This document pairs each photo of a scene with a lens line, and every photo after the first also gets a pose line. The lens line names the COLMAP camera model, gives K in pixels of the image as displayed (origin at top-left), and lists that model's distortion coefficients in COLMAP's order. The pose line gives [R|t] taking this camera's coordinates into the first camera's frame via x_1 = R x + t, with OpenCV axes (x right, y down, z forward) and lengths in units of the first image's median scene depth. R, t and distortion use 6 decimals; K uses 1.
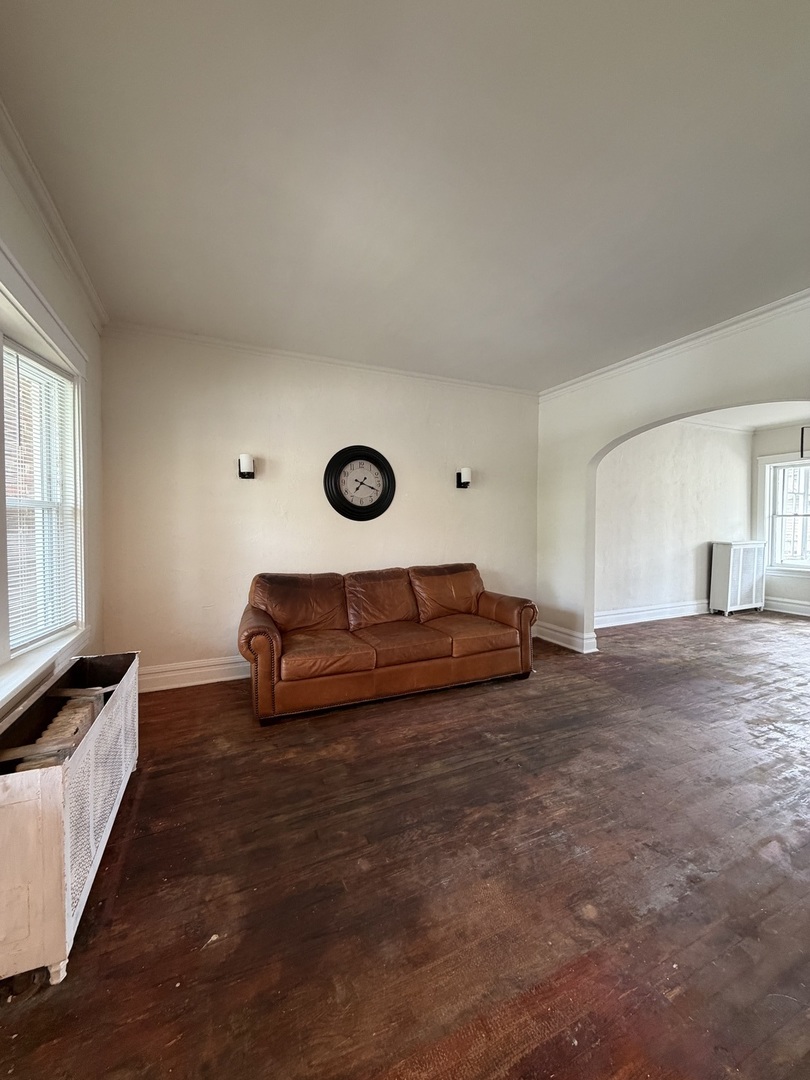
lens RADIAL K [[429.5, 0, 408.4], [0, 429.5, 540.0], [0, 0, 1]] dist [0.001317, 0.000894]
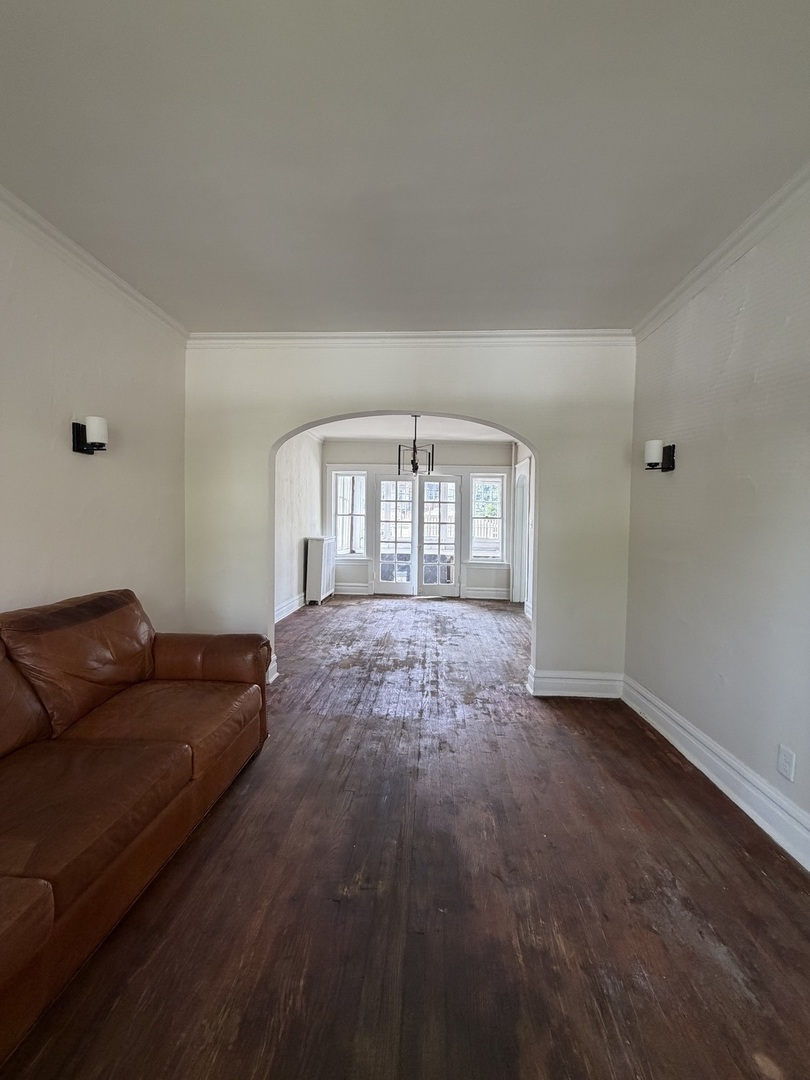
lens RADIAL K [[429.5, 0, 403.3], [0, 429.5, 538.0], [0, 0, 1]] dist [0.001317, 0.000894]
pose [[0.483219, -0.024739, 0.875150, -0.190550], [0.016769, 0.999679, 0.019001, -0.020529], [-0.875339, 0.005494, 0.483479, 0.459582]]
